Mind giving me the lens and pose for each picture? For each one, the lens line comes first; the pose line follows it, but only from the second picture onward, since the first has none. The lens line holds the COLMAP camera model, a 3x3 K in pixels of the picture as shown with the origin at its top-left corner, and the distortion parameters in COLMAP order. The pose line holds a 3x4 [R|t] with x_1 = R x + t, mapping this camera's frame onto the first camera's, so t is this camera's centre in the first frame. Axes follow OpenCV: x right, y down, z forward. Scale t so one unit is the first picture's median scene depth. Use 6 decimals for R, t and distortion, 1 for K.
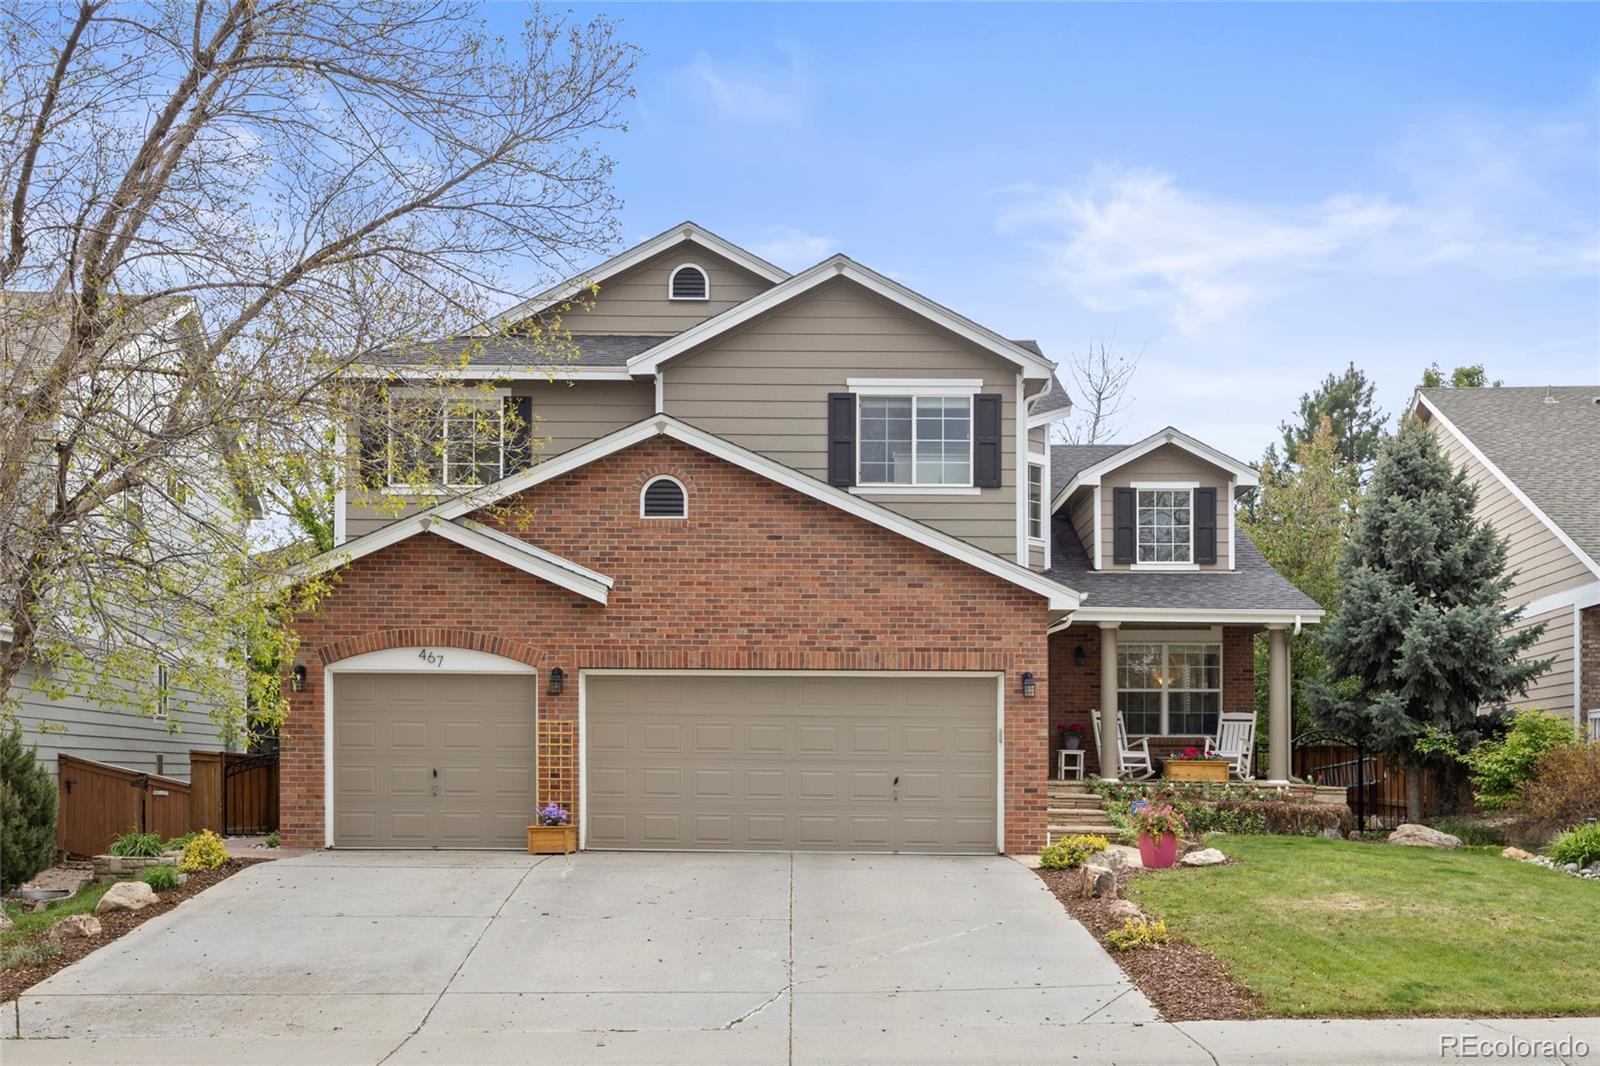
lens RADIAL K [[1560.5, 0, 806.7], [0, 1560.5, 536.3], [0, 0, 1]] dist [-0.009892, 0.000000]
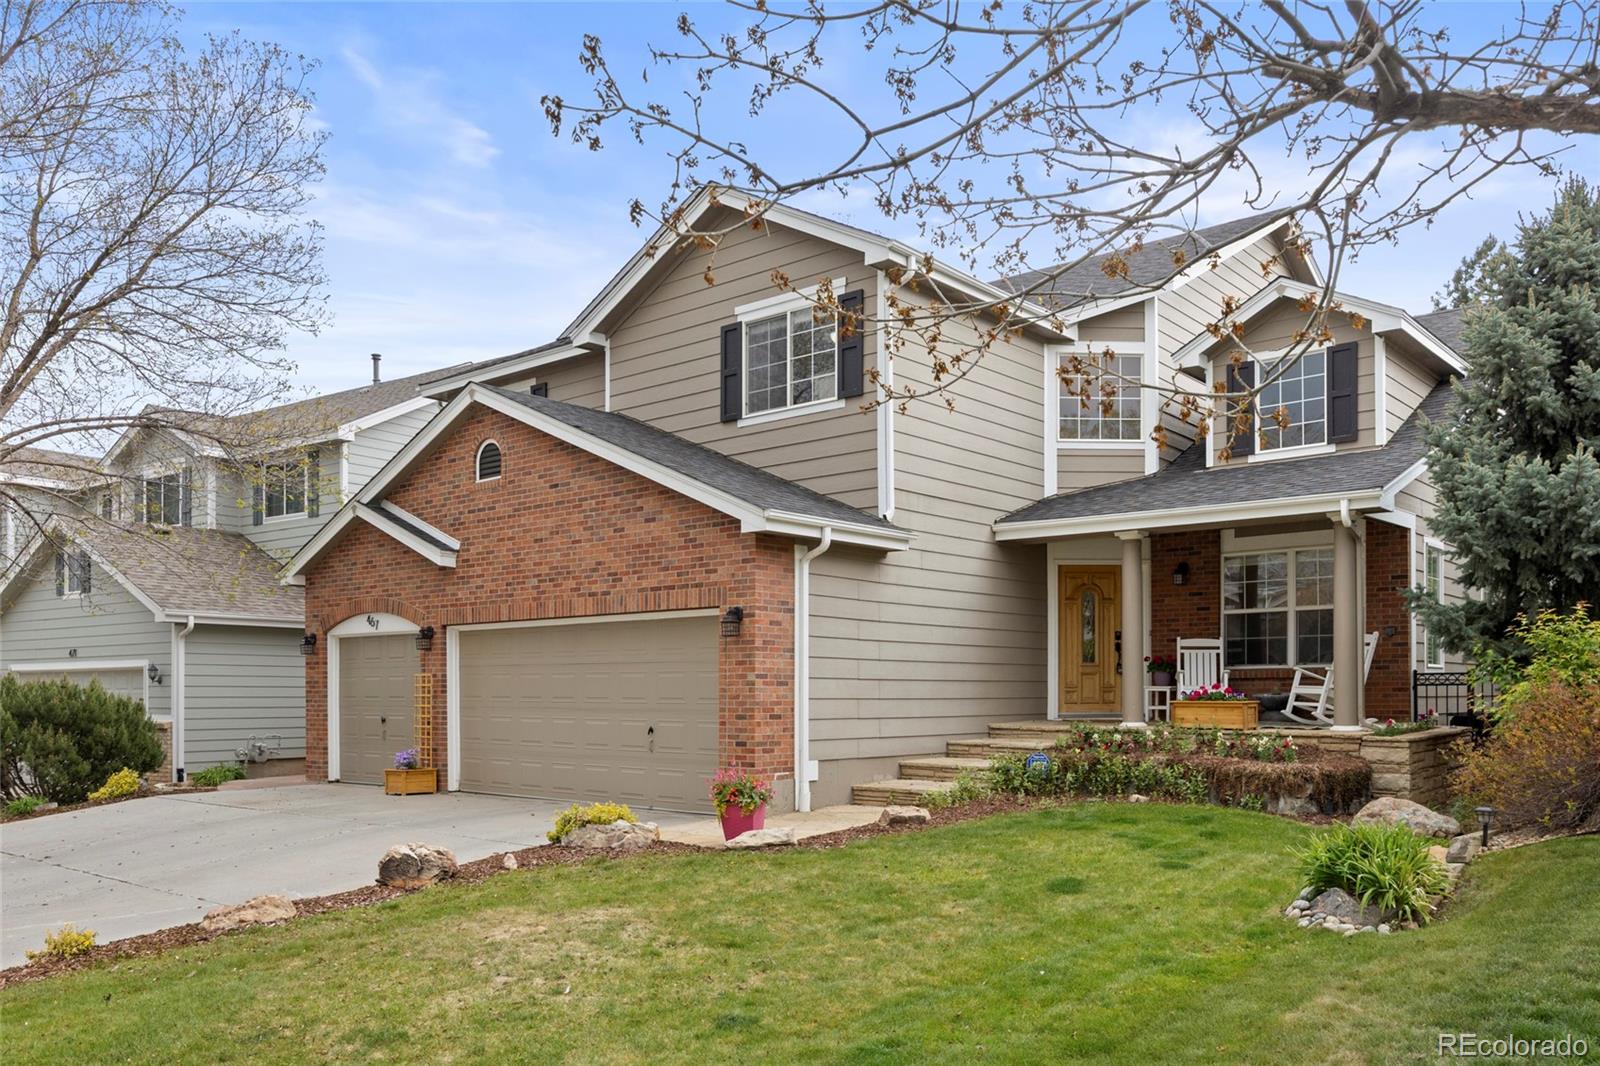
lens RADIAL K [[1252.8, 0, 792.4], [0, 1252.8, 537.5], [0, 0, 1]] dist [-0.008818, -0.001300]
pose [[0.761846, -0.090135, -0.641457, 0.537446], [0.106079, 0.994263, -0.013723, 0.053709], [0.639014, -0.057591, 0.767036, 0.427280]]
